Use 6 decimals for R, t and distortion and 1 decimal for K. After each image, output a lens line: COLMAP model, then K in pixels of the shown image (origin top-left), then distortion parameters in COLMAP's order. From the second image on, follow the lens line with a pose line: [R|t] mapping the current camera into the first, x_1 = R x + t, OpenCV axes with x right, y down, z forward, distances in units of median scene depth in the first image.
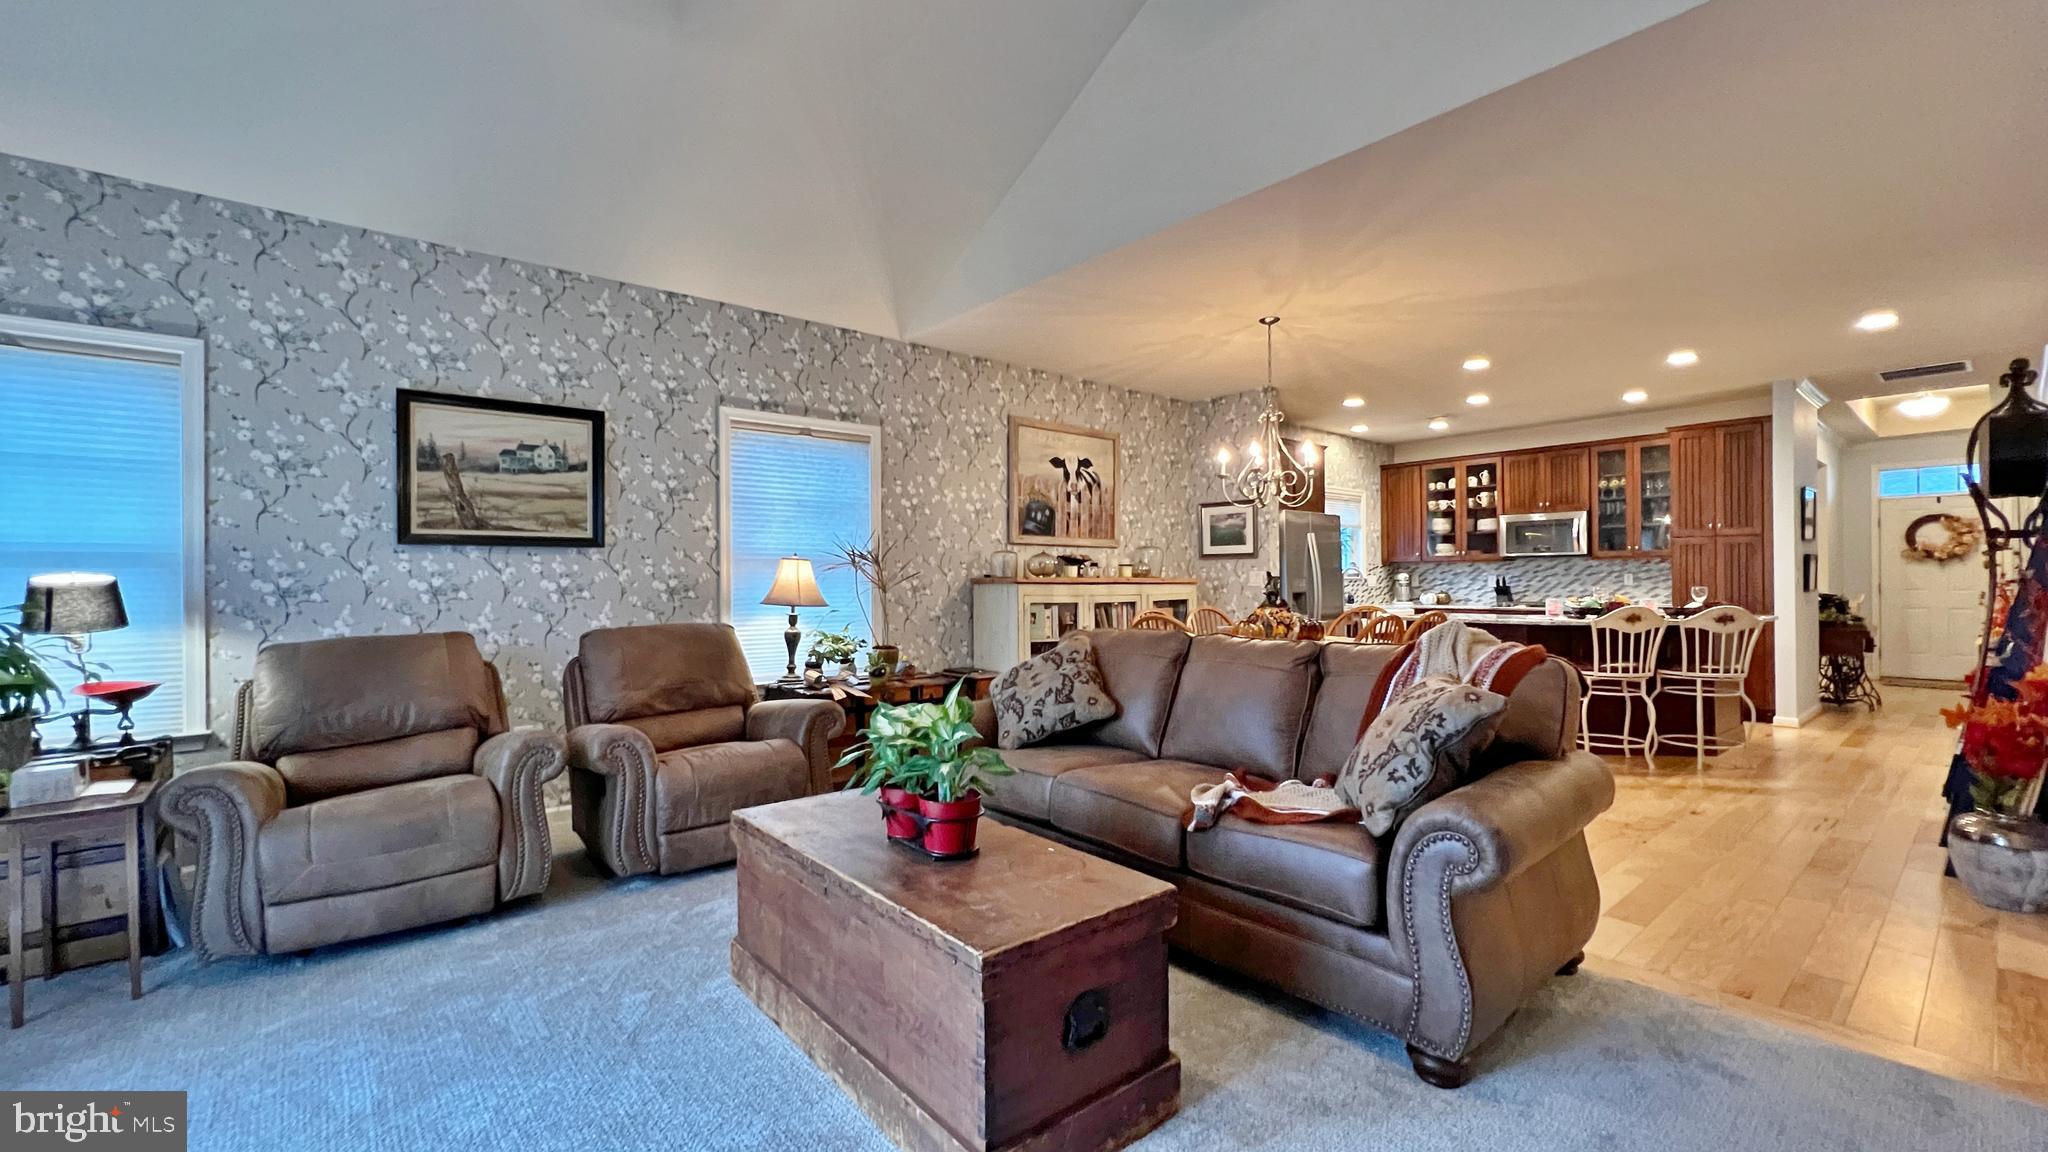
lens RADIAL K [[838.4, 0, 1016.2], [0, 838.4, 587.5], [0, 0, 1]] dist [0.004187, -0.000065]
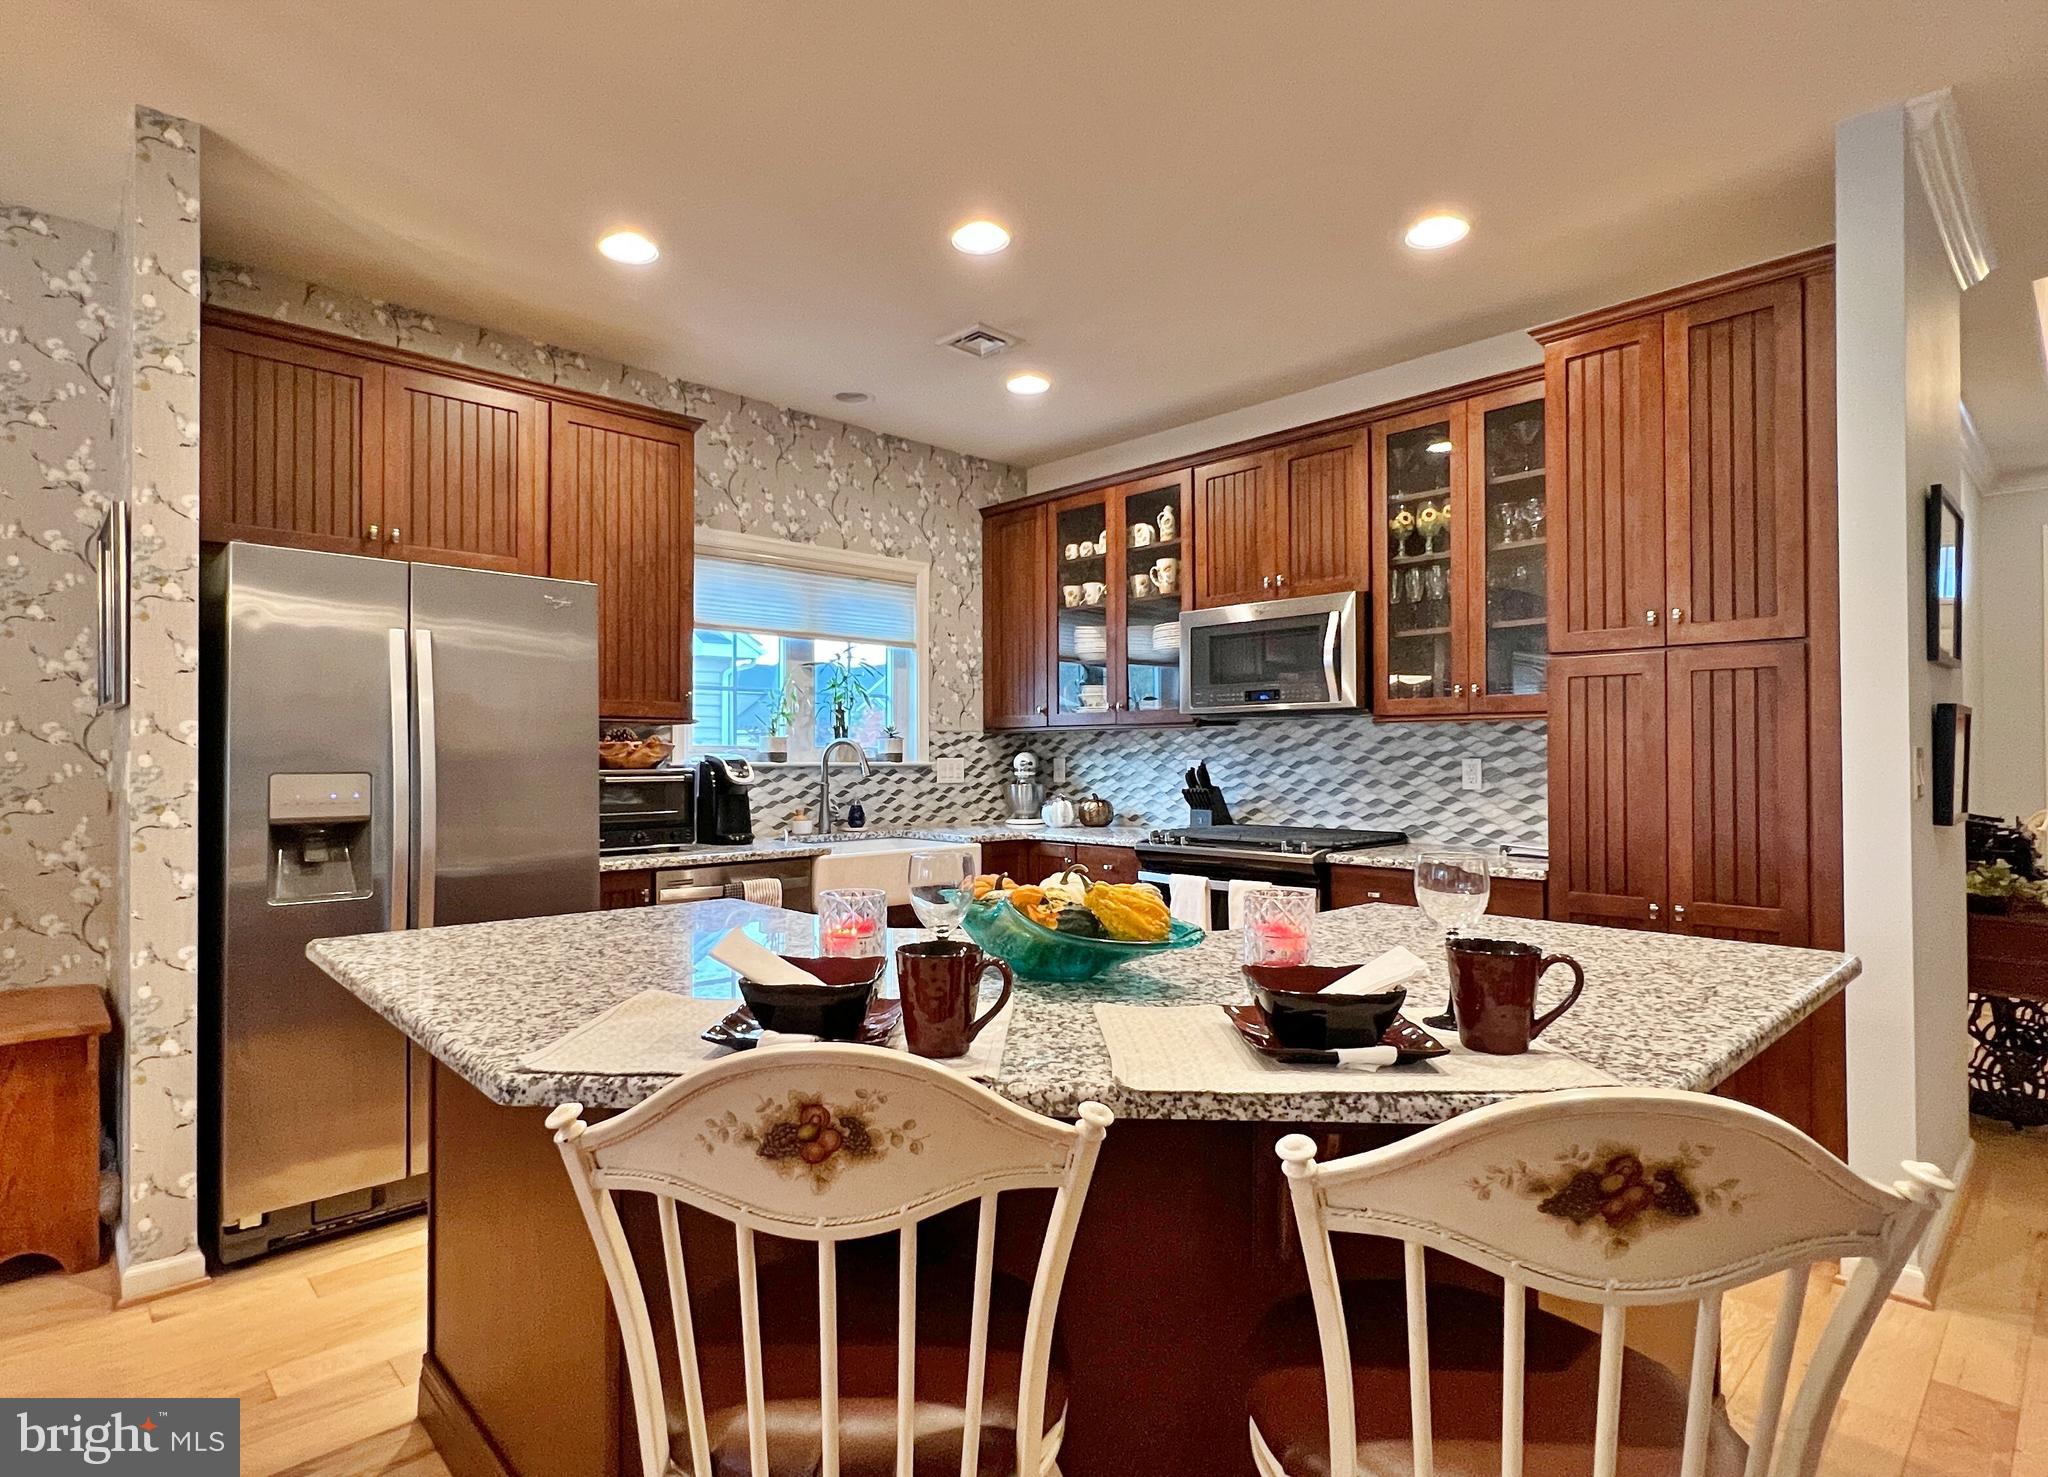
lens RADIAL K [[1056.2, 0, 957.7], [0, 1056.2, 748.6], [0, 0, 1]] dist [0.007327, 0.000919]
pose [[0.999253, 0.005001, 0.038326, 0.545247], [-0.004540, 0.999916, -0.012111, -0.016698], [-0.038383, 0.011928, 0.999192, 0.605256]]
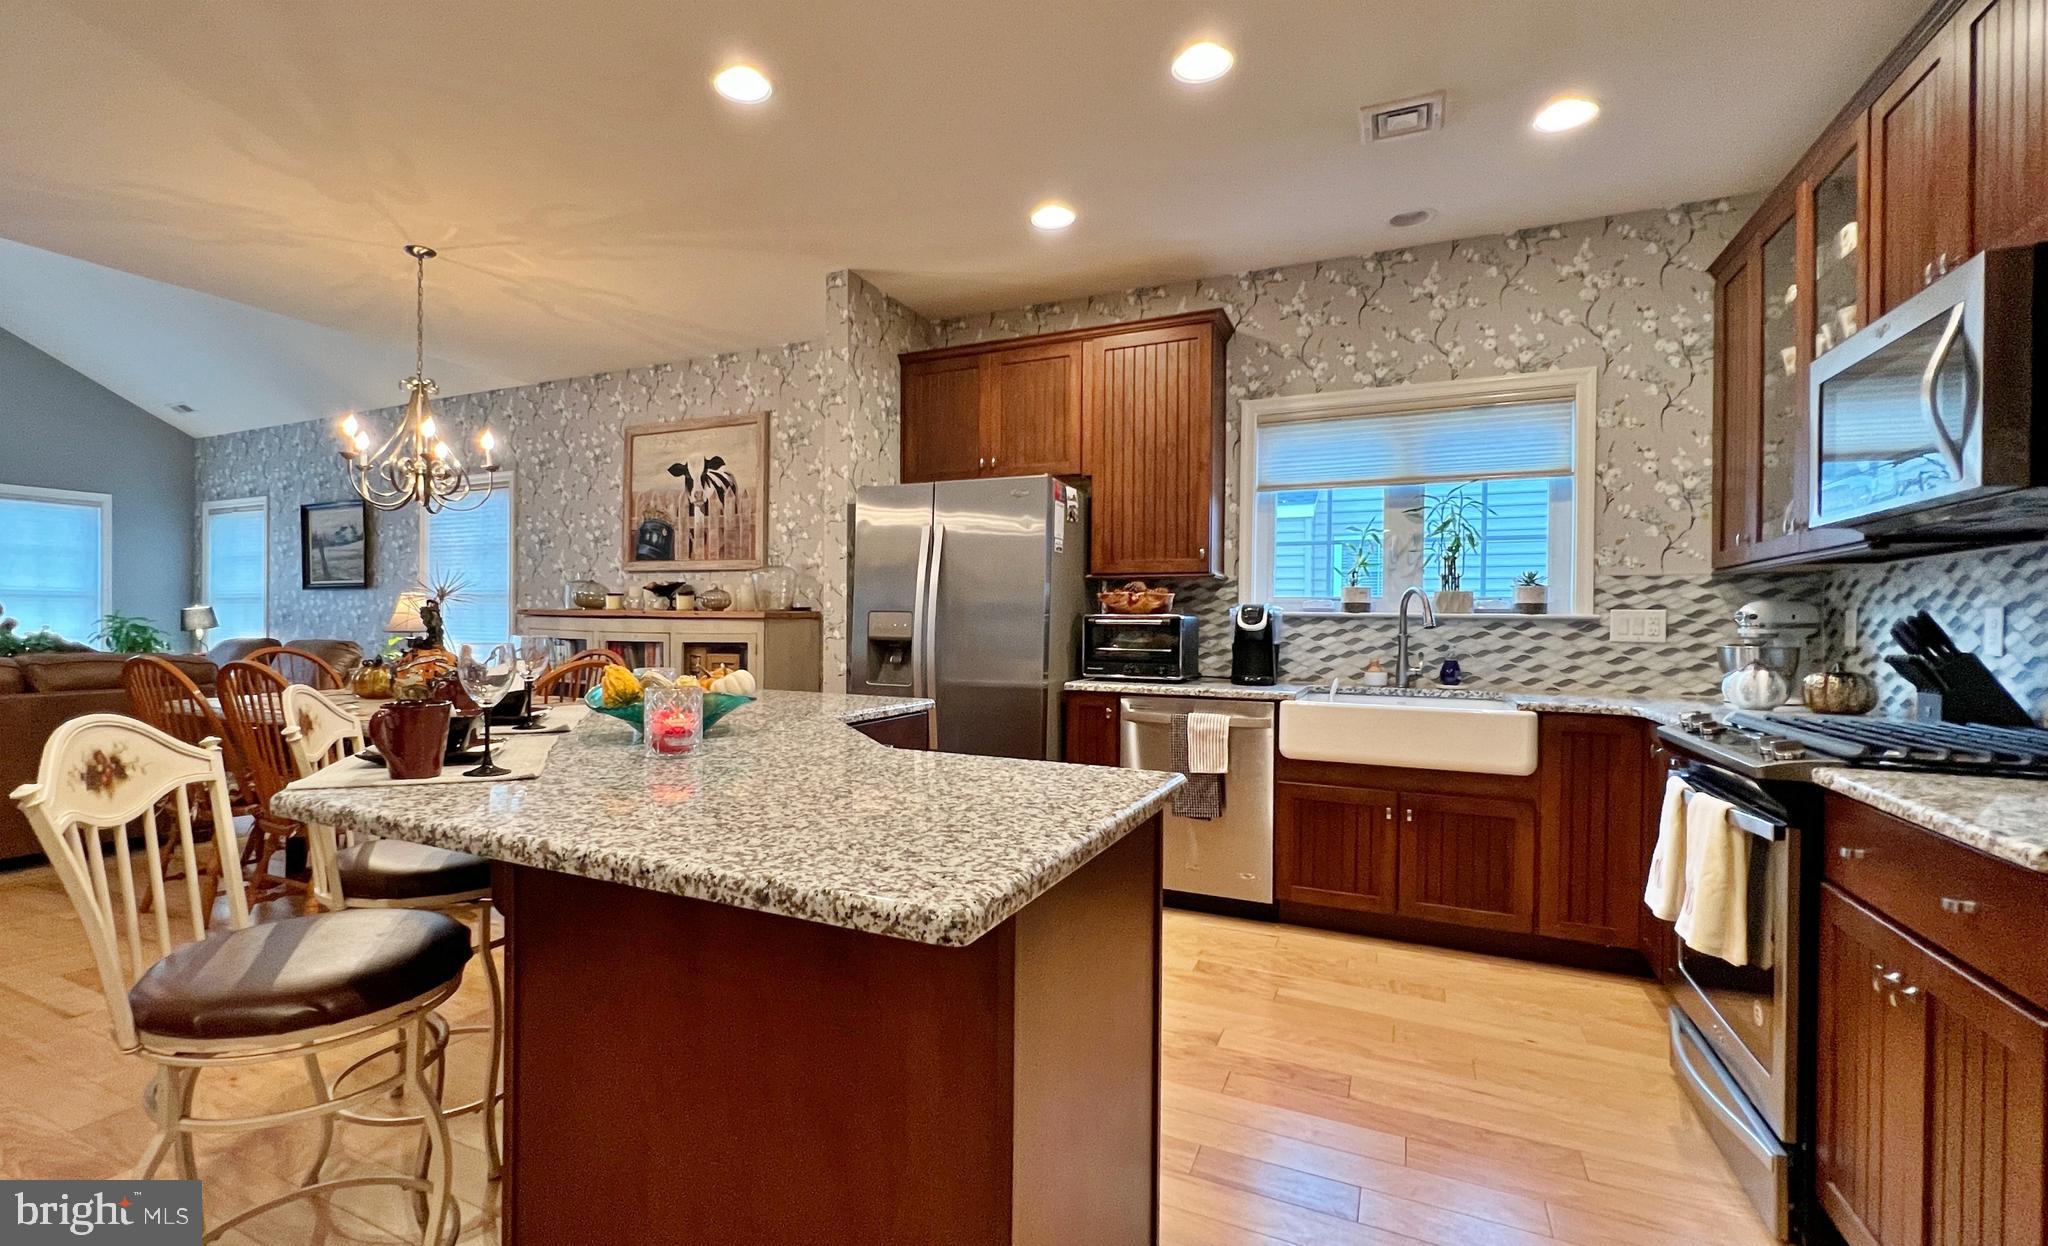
lens RADIAL K [[881.9, 0, 967.4], [0, 881.9, 635.2], [0, 0, 1]] dist [0.002163, -0.000383]
pose [[0.408980, 0.025379, -0.912190, 0.855457], [-0.016714, 0.999654, 0.020319, -0.008831], [0.912390, 0.006937, 0.409263, 0.813347]]
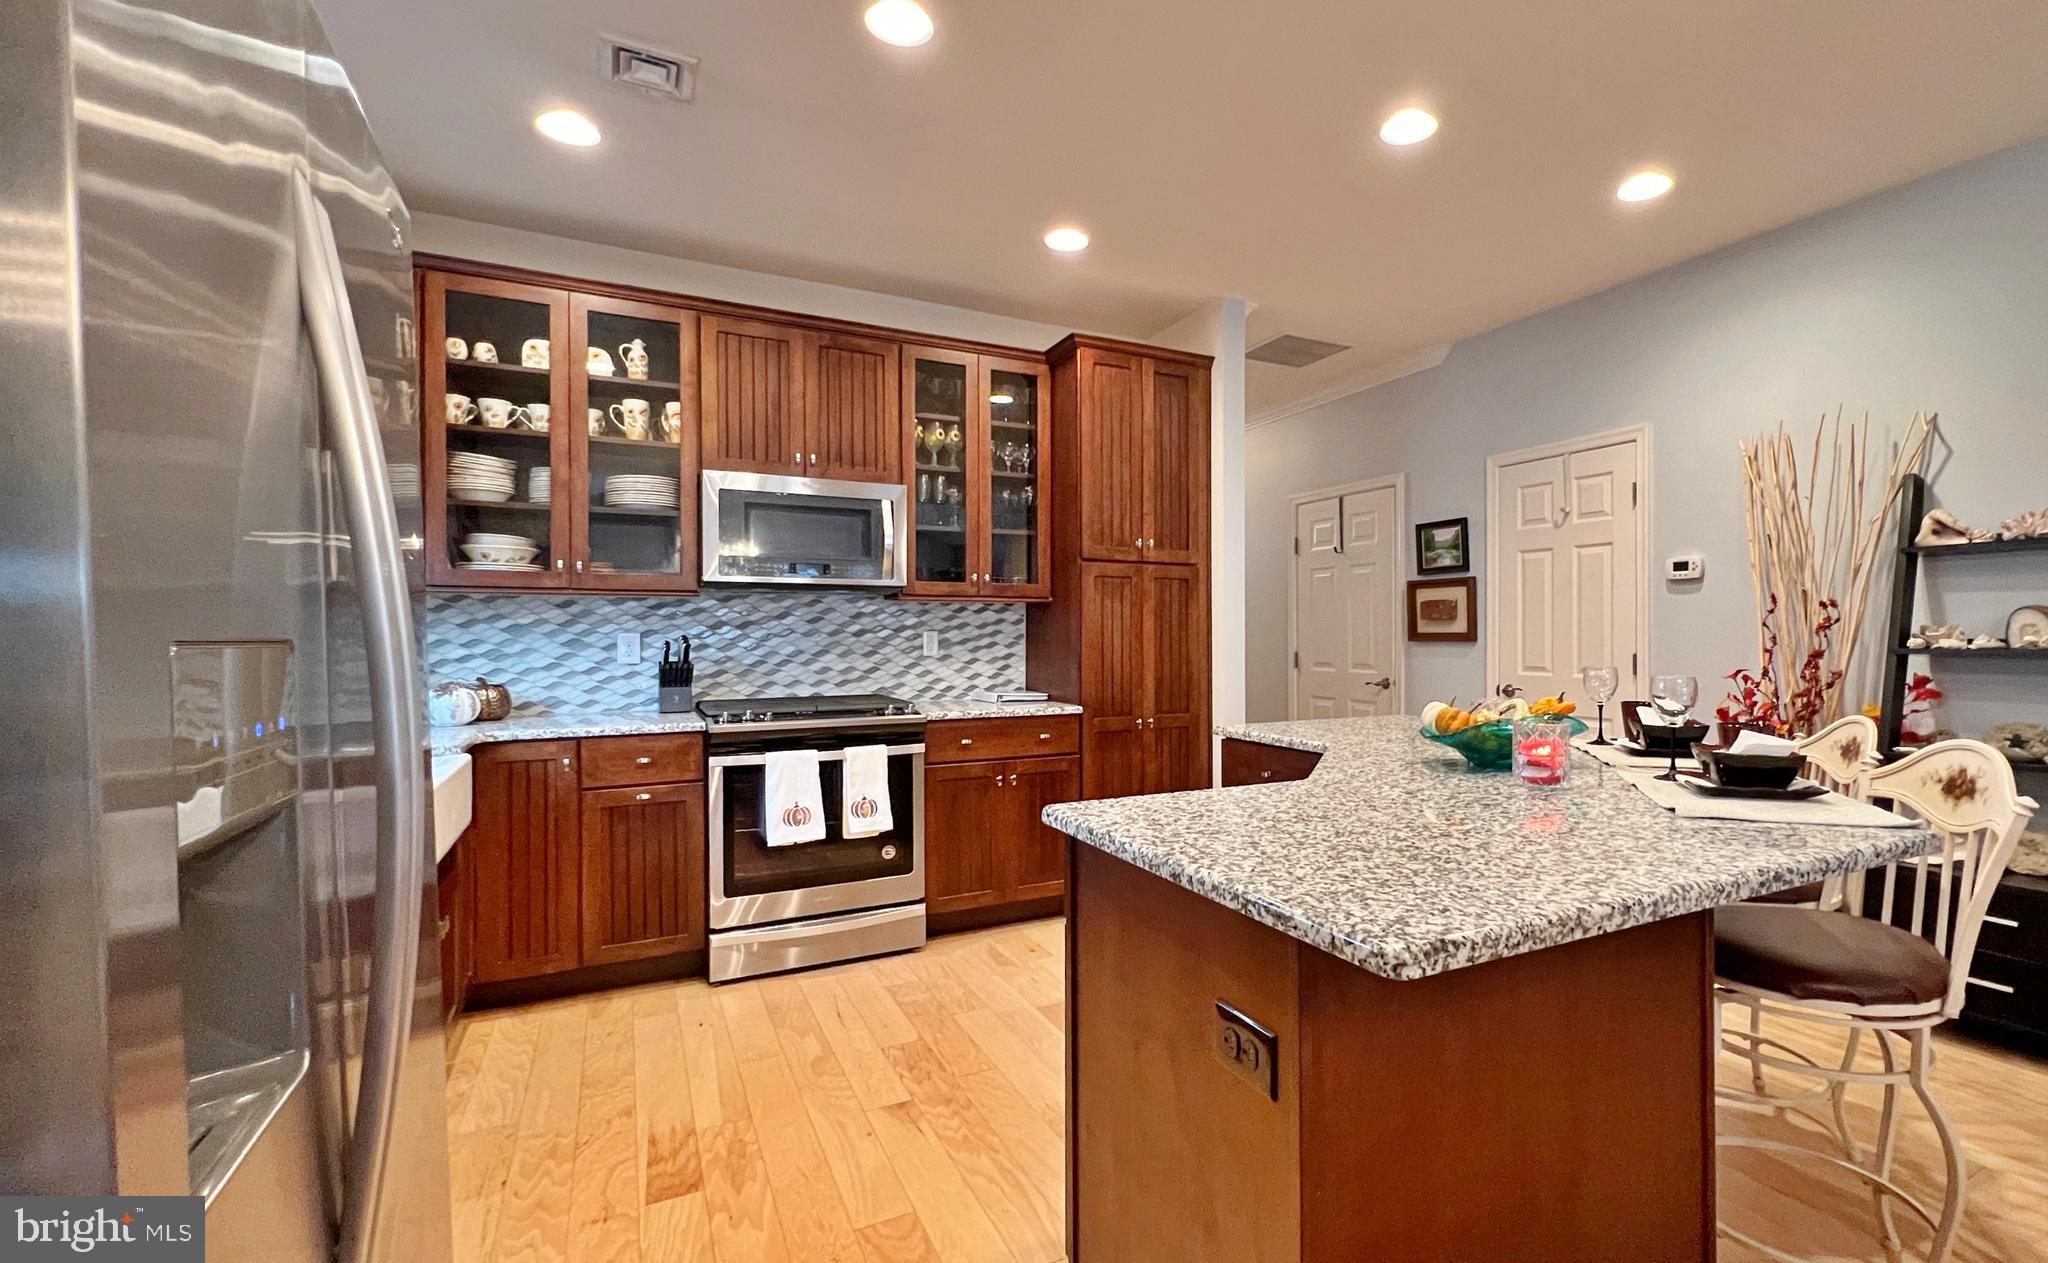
lens RADIAL K [[902.6, 0, 1138.0], [0, 902.6, 629.5], [0, 0, 1]] dist [0.000273, 0.000045]
pose [[0.184674, 0.011302, 0.982735, 0.275476], [0.005932, 0.999903, -0.012614, -0.012207], [-0.982782, 0.008159, 0.184589, 0.898592]]
